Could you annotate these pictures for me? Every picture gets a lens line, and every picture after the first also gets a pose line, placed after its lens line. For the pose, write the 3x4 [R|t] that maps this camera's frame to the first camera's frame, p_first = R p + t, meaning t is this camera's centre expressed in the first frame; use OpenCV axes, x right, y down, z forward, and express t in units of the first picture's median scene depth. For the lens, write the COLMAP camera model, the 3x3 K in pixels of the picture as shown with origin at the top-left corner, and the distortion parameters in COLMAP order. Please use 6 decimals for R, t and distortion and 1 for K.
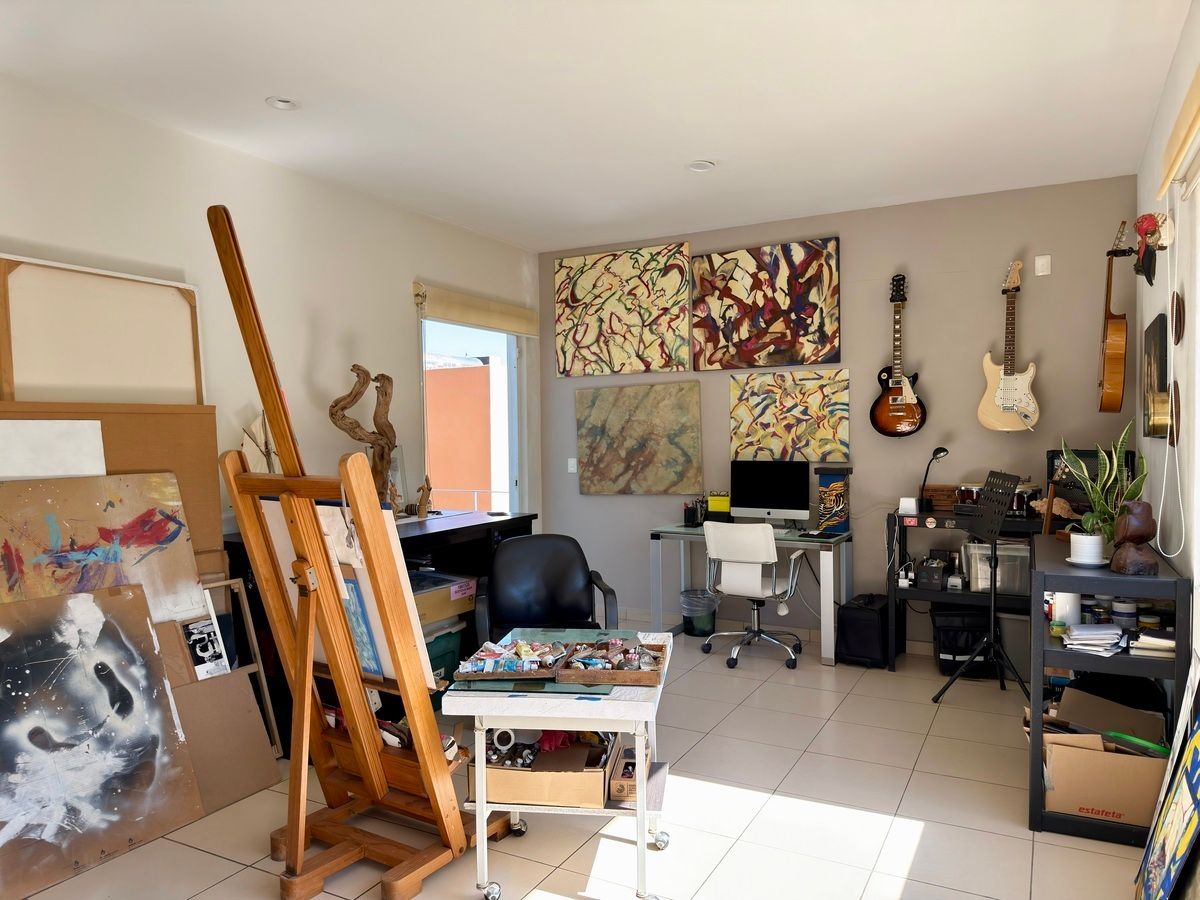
lens RADIAL K [[846.2, 0, 601.6], [0, 846.2, 447.2], [0, 0, 1]] dist [0.039526, -0.051065]
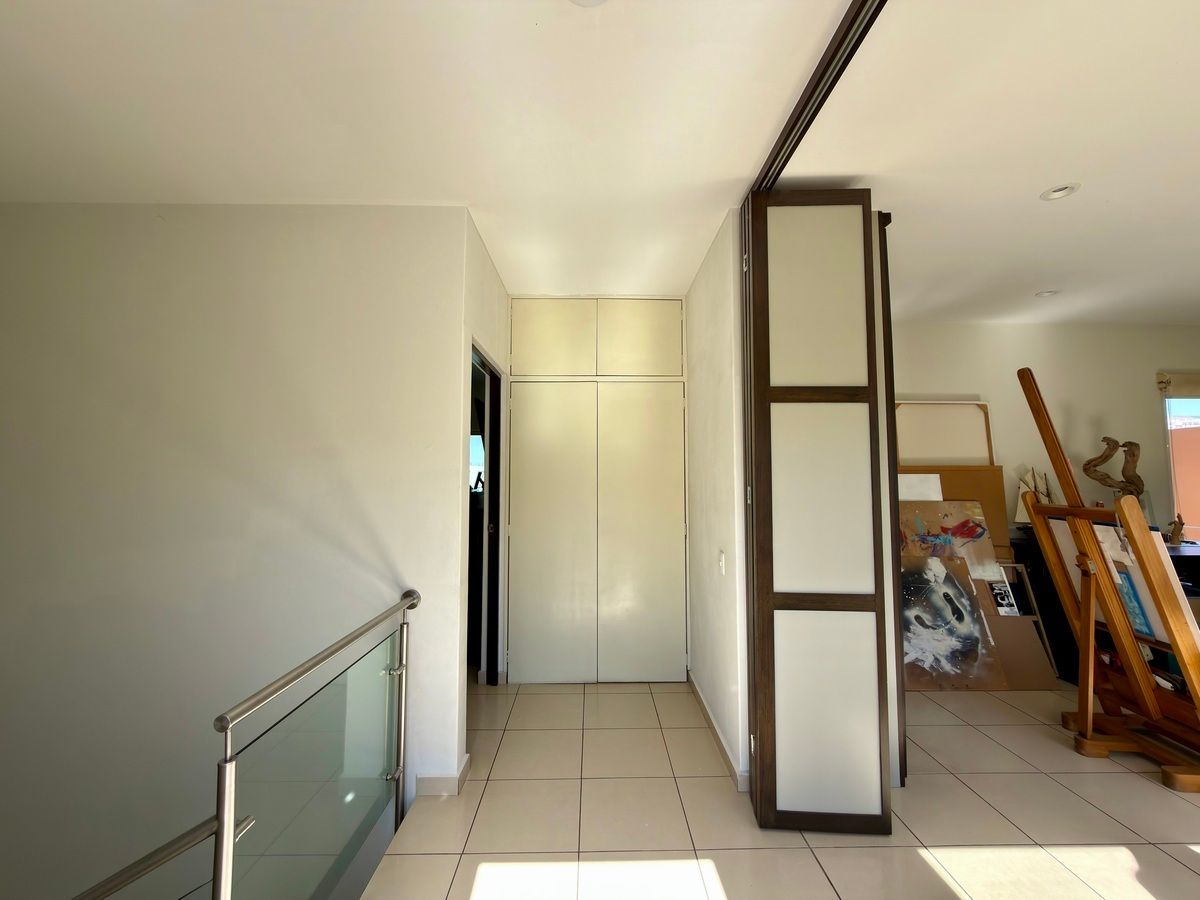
lens RADIAL K [[479.9, 0, 598.8], [0, 479.9, 450.1], [0, 0, 1]] dist [0.002894, -0.000546]
pose [[0.487254, -0.041313, -0.872283, 0.028914], [-0.023680, 0.997888, -0.060490, 0.000336], [0.872939, 0.050130, 0.485246, -0.308600]]
